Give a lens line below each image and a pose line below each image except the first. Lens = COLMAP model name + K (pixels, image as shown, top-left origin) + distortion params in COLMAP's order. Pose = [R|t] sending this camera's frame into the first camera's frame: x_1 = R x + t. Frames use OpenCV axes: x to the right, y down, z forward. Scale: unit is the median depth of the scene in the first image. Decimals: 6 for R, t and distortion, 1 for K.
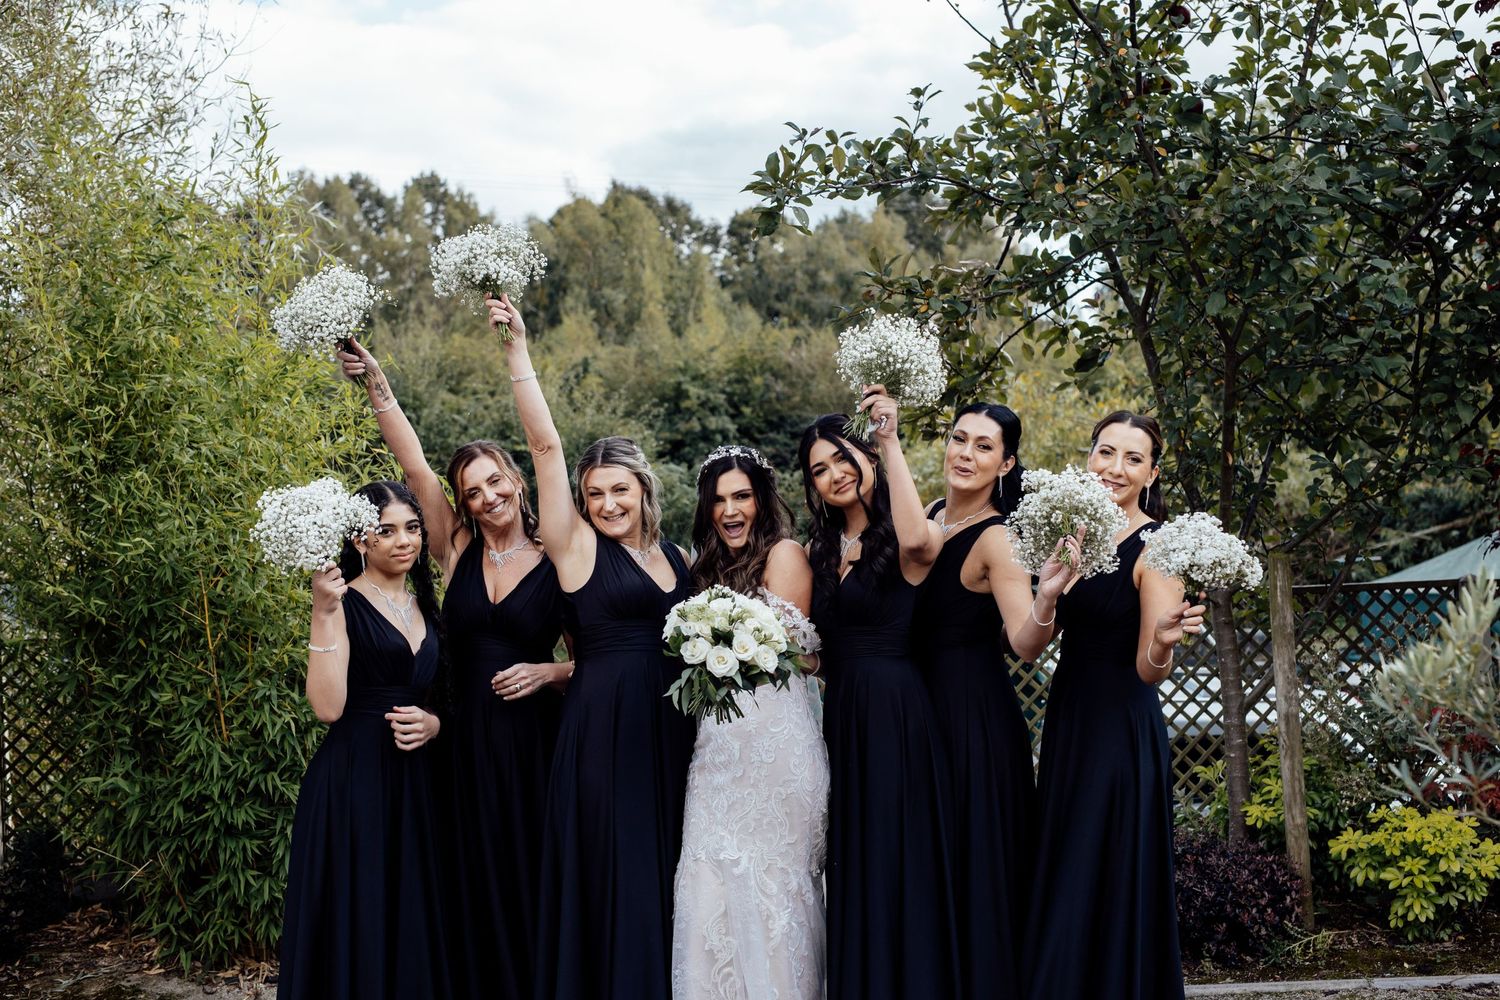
lens RADIAL K [[2234.5, 0, 746.5], [0, 2234.5, 454.3], [0, 0, 1]] dist [0.023486, -0.036794]
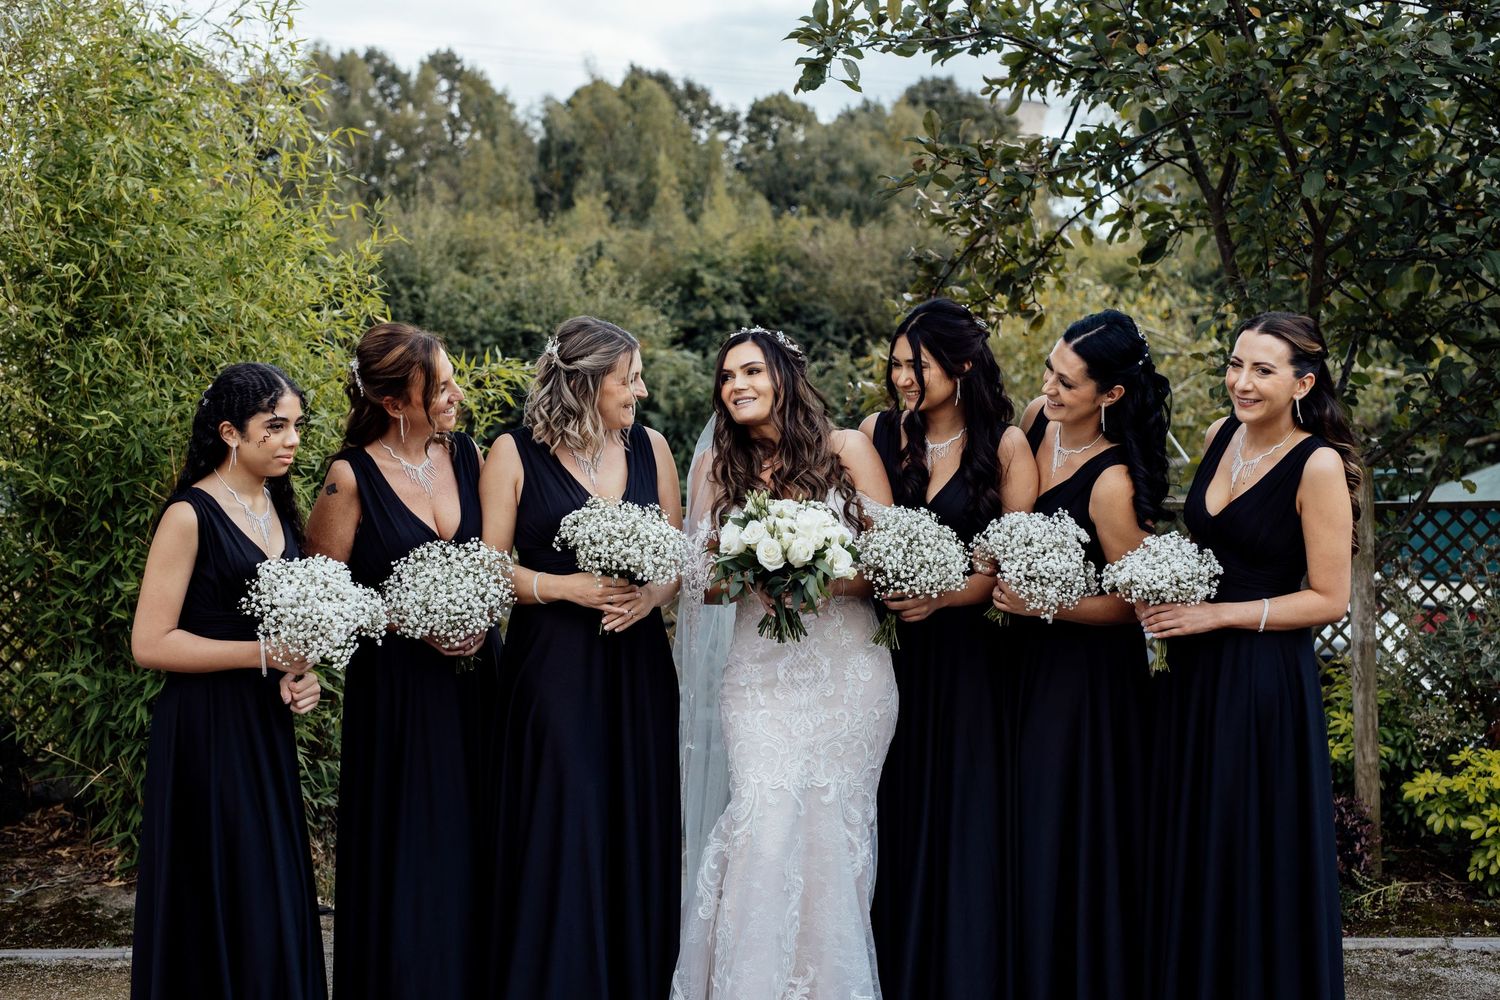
lens RADIAL K [[2143.3, 0, 750.0], [0, 2143.3, 500.0], [0, 0, 1]] dist [0.024342, 0.060818]
pose [[0.999514, 0.031100, 0.001908, -0.010386], [-0.031157, 0.996994, 0.070934, 0.003542], [0.000303, -0.070959, 0.997479, 0.124389]]
